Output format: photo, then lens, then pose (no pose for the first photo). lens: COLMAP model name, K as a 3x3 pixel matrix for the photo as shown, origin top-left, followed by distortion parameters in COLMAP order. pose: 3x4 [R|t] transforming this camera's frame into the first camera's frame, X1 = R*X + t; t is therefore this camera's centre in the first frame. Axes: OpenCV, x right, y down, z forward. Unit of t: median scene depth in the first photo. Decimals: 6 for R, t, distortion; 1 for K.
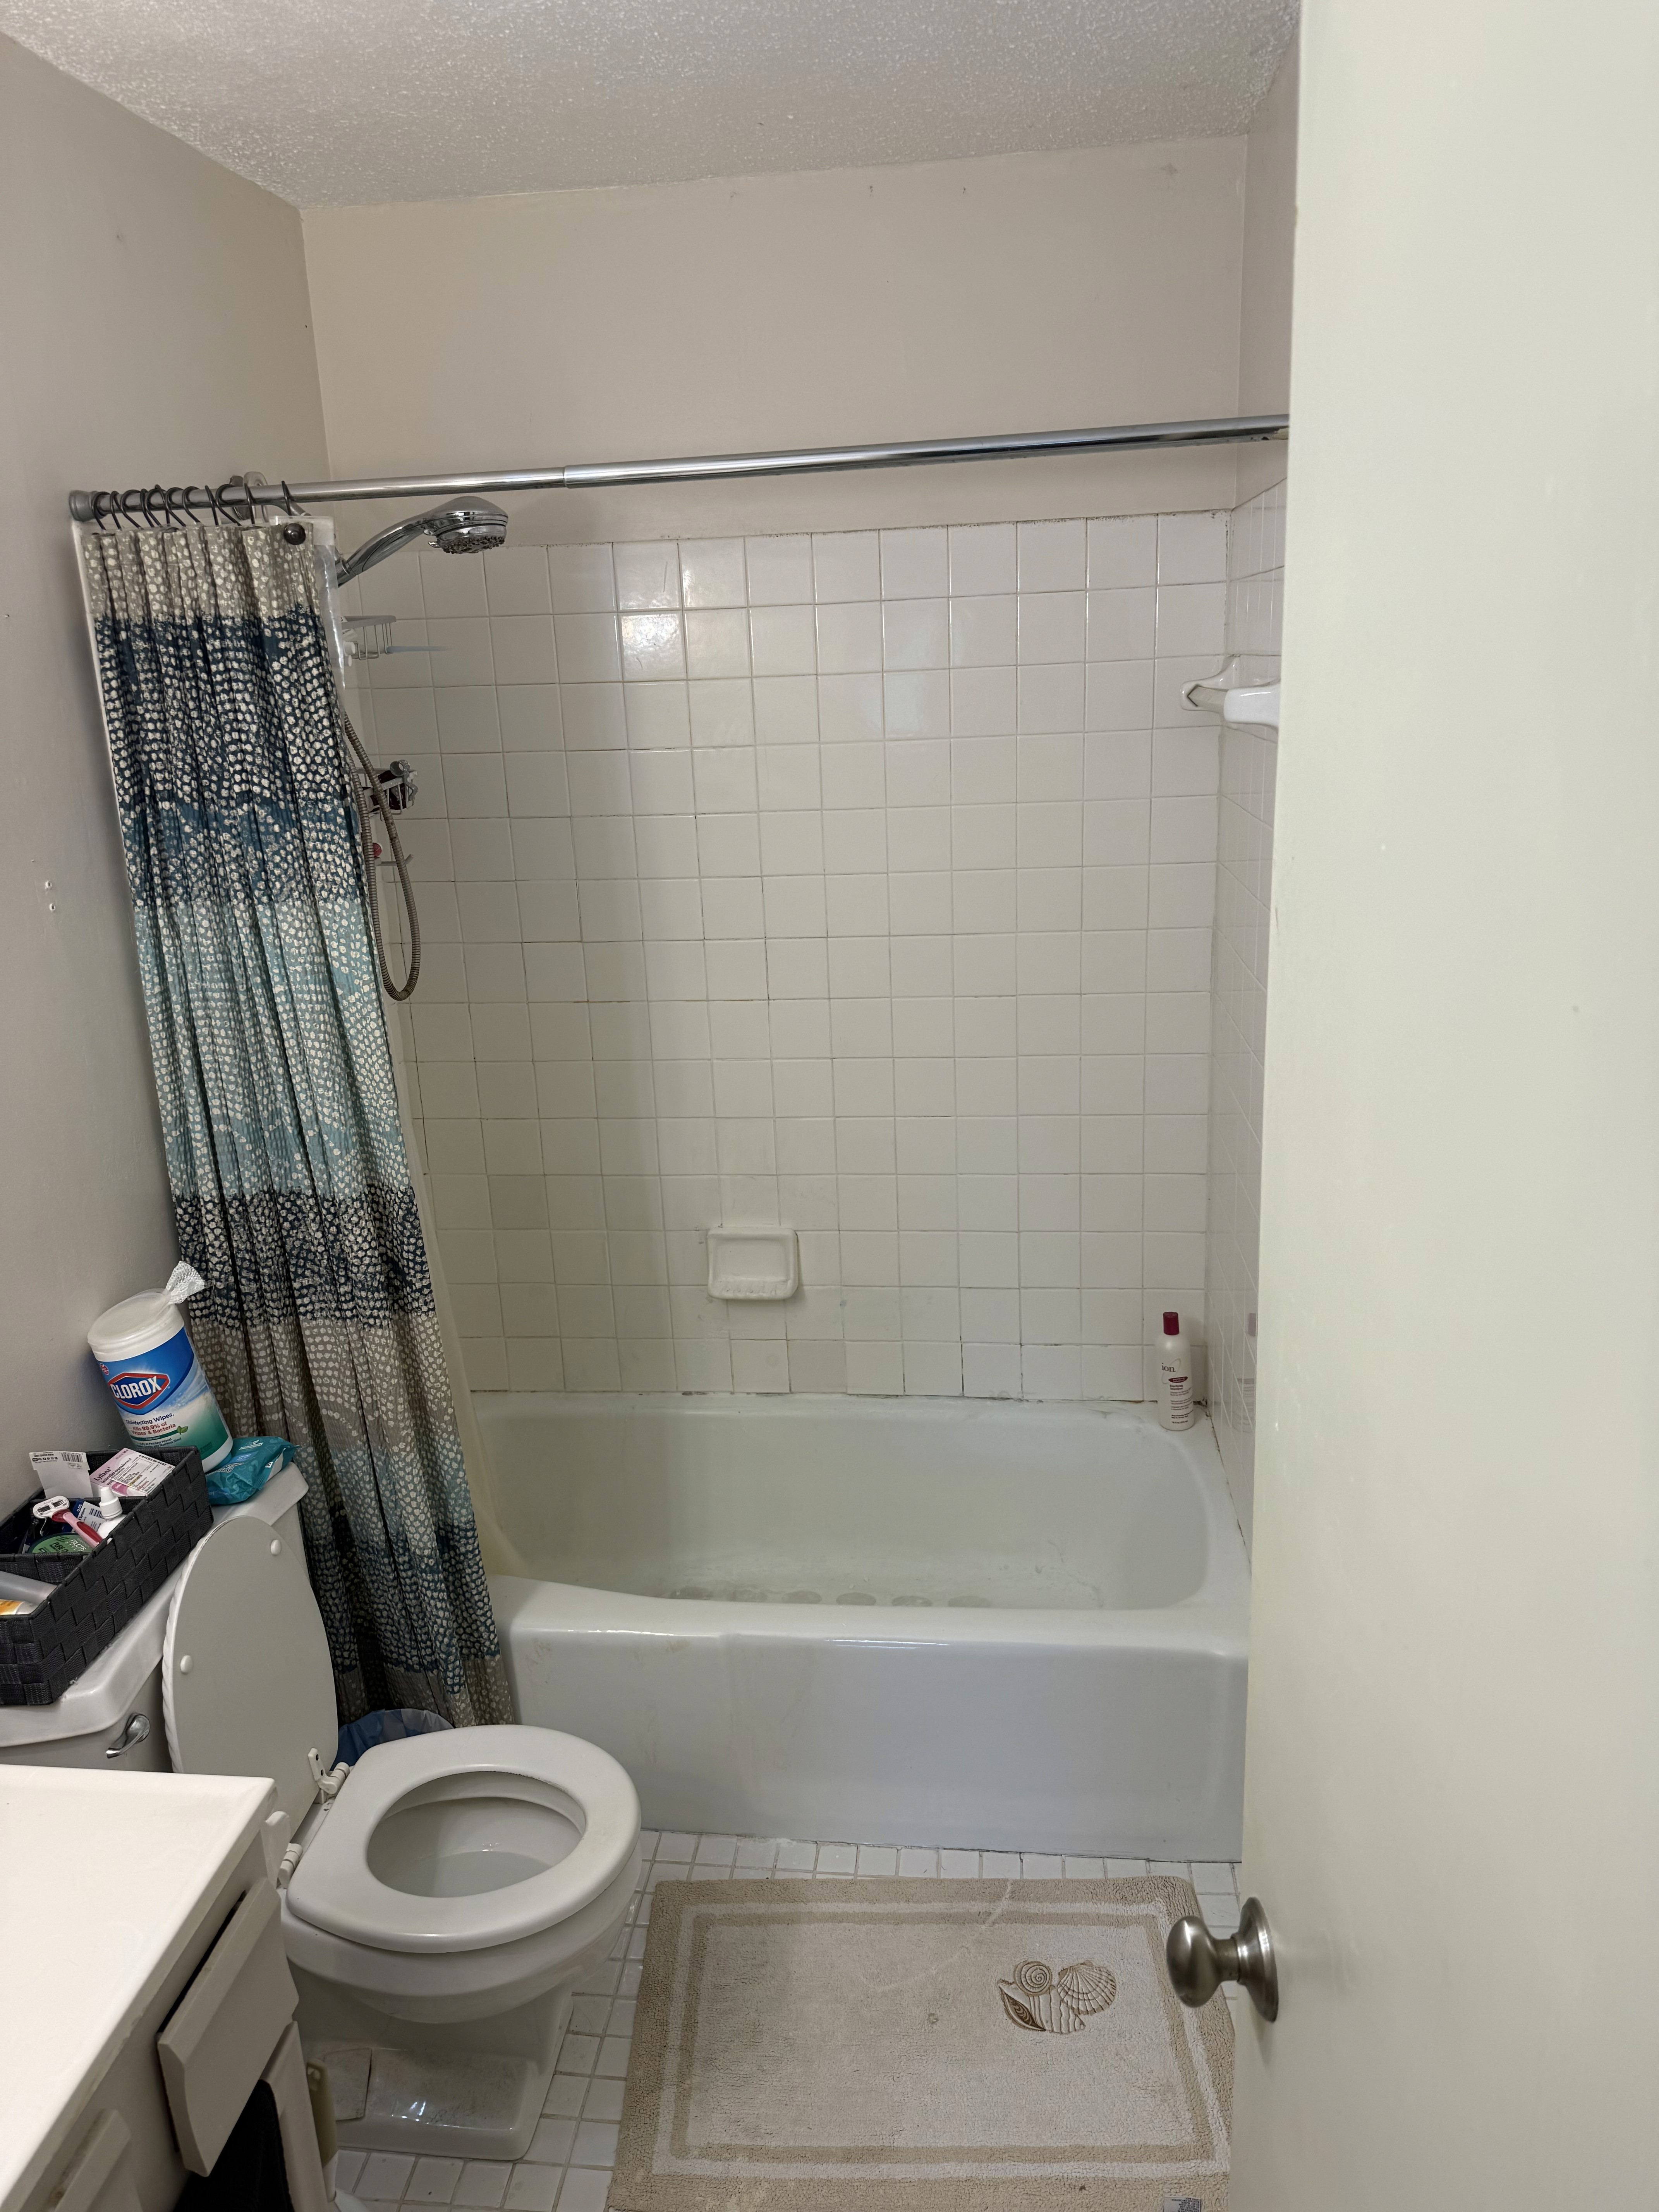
lens RADIAL K [[1573.1, 0, 833.5], [0, 1573.1, 1114.9], [0, 0, 1]] dist [-0.000877, -0.011637]
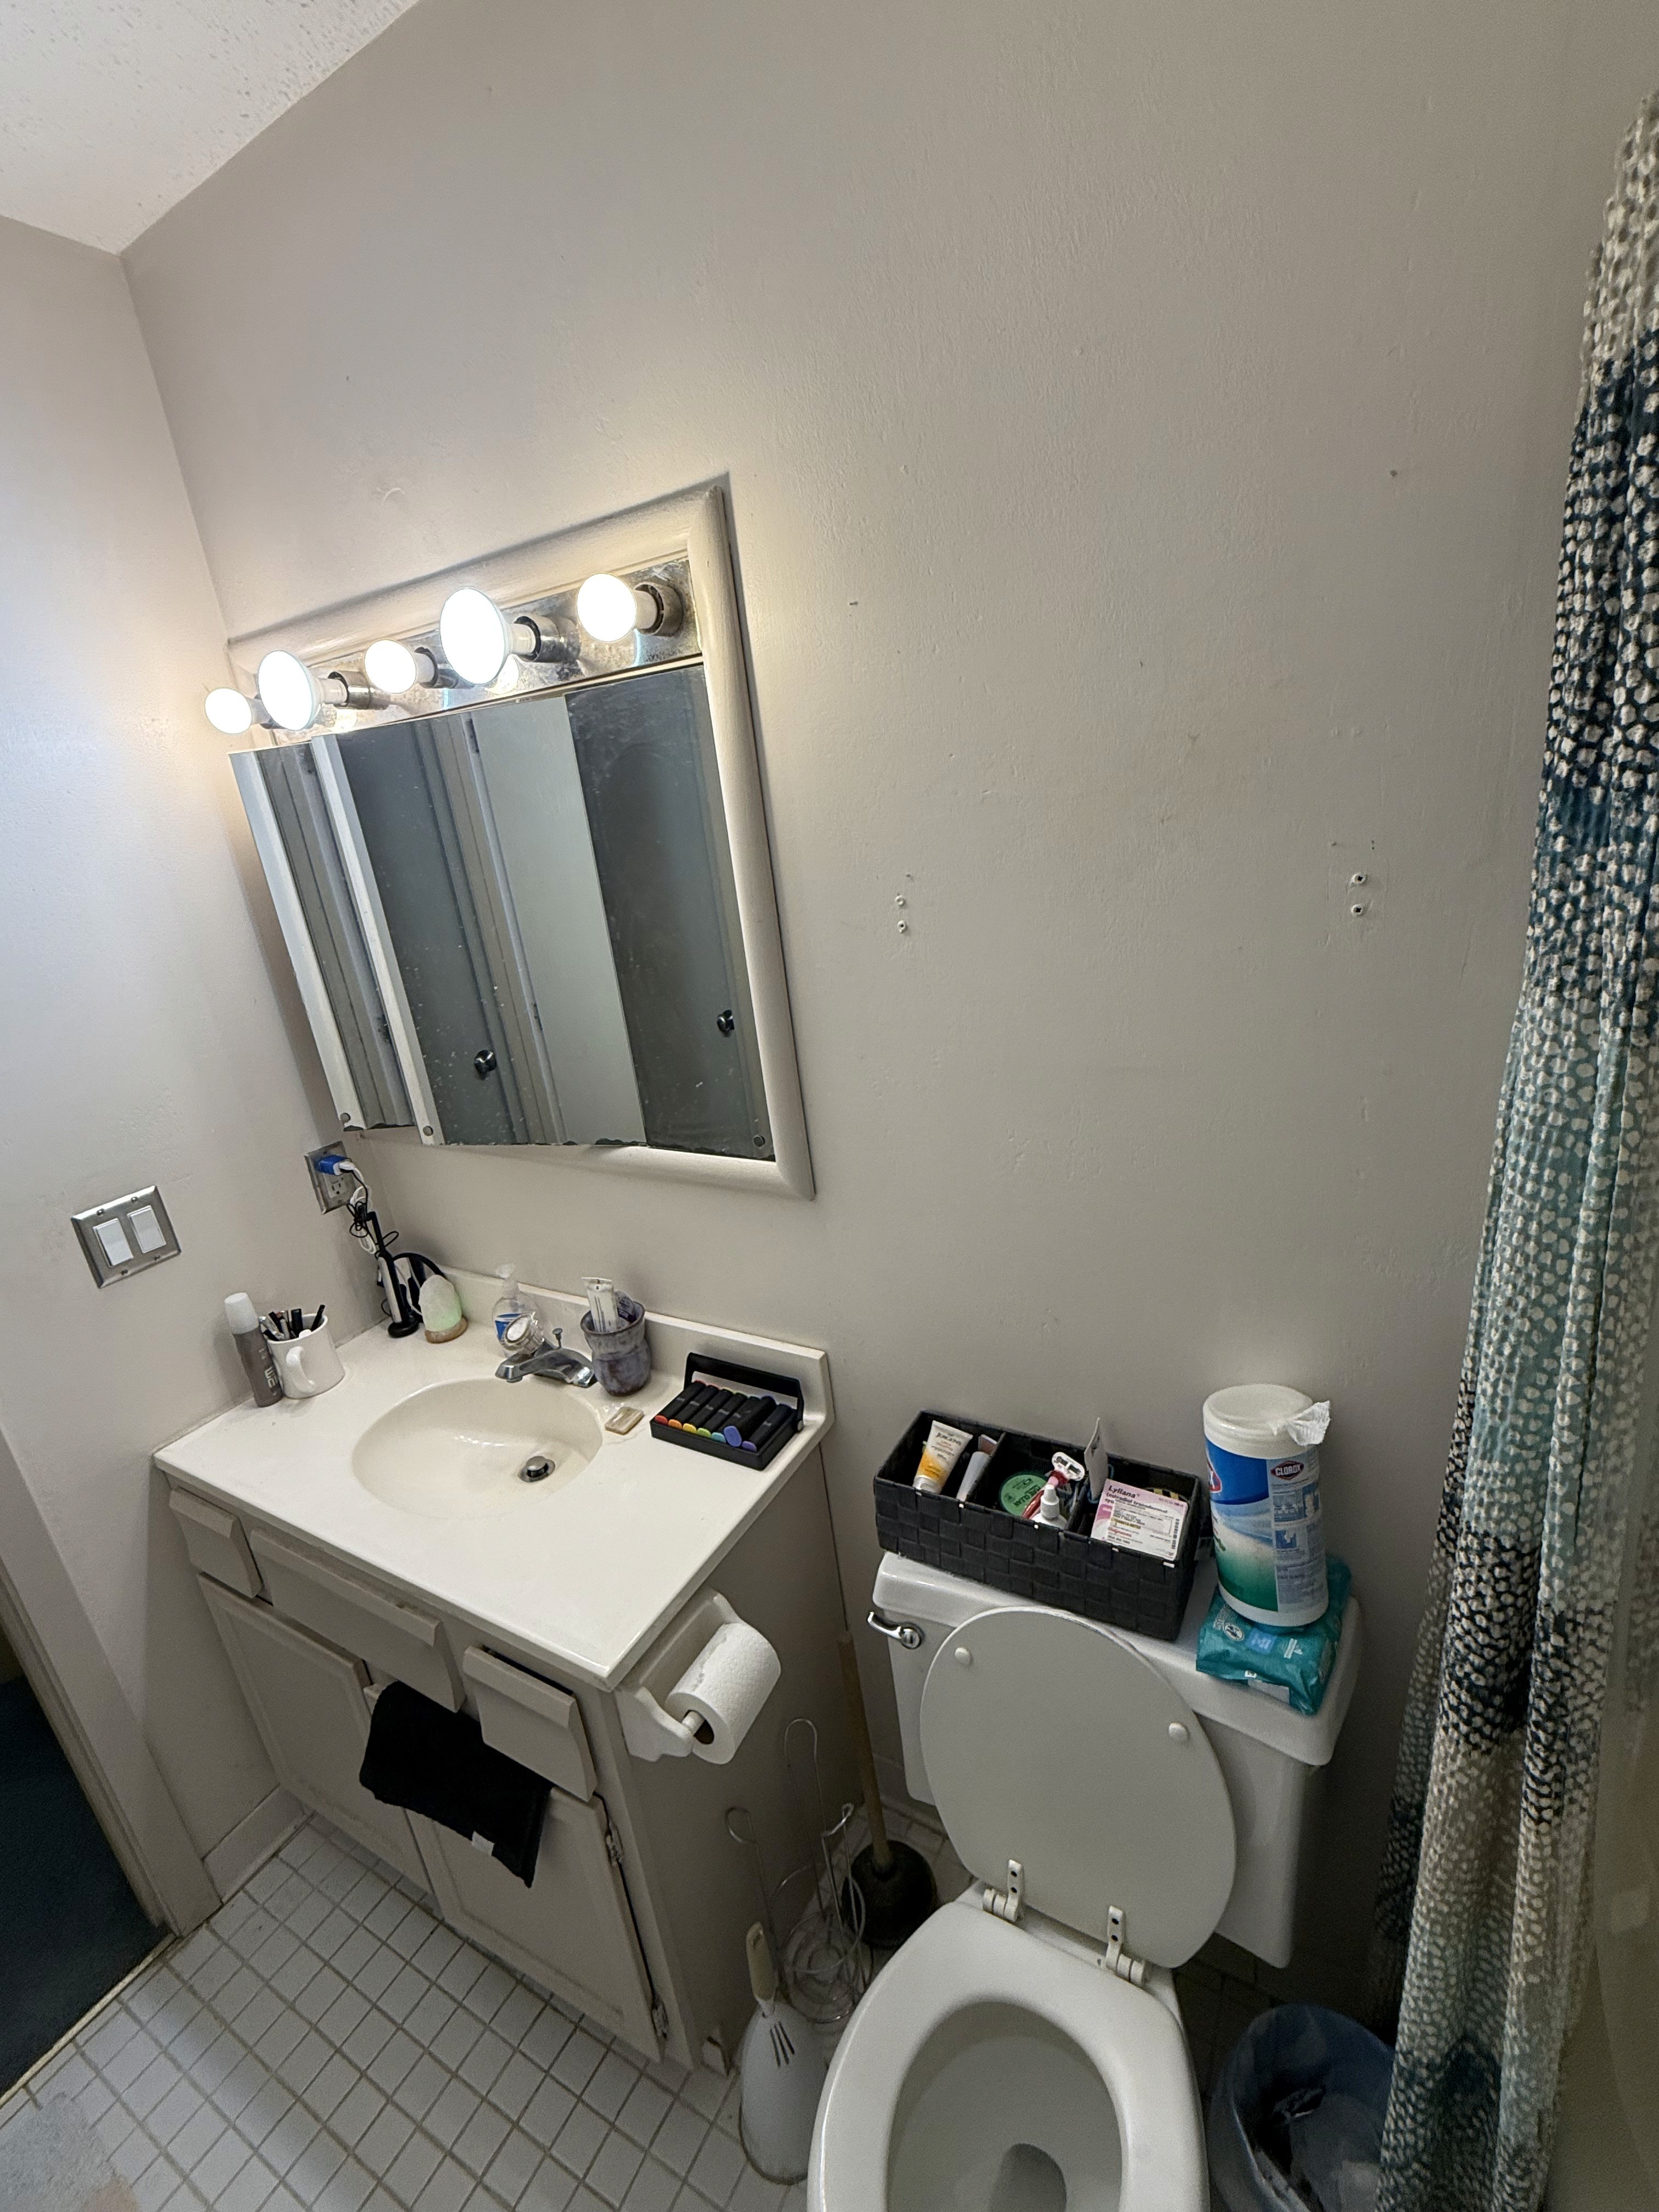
lens RADIAL K [[955.8, 0, 829.5], [0, 955.8, 1106.0], [0, 0, 1]] dist [-0.000203, -0.000067]
pose [[-0.394410, 0.371252, -0.840602, 0.013241], [-0.132472, 0.882232, 0.451794, -0.230579], [0.909336, 0.289548, -0.298781, 0.975922]]
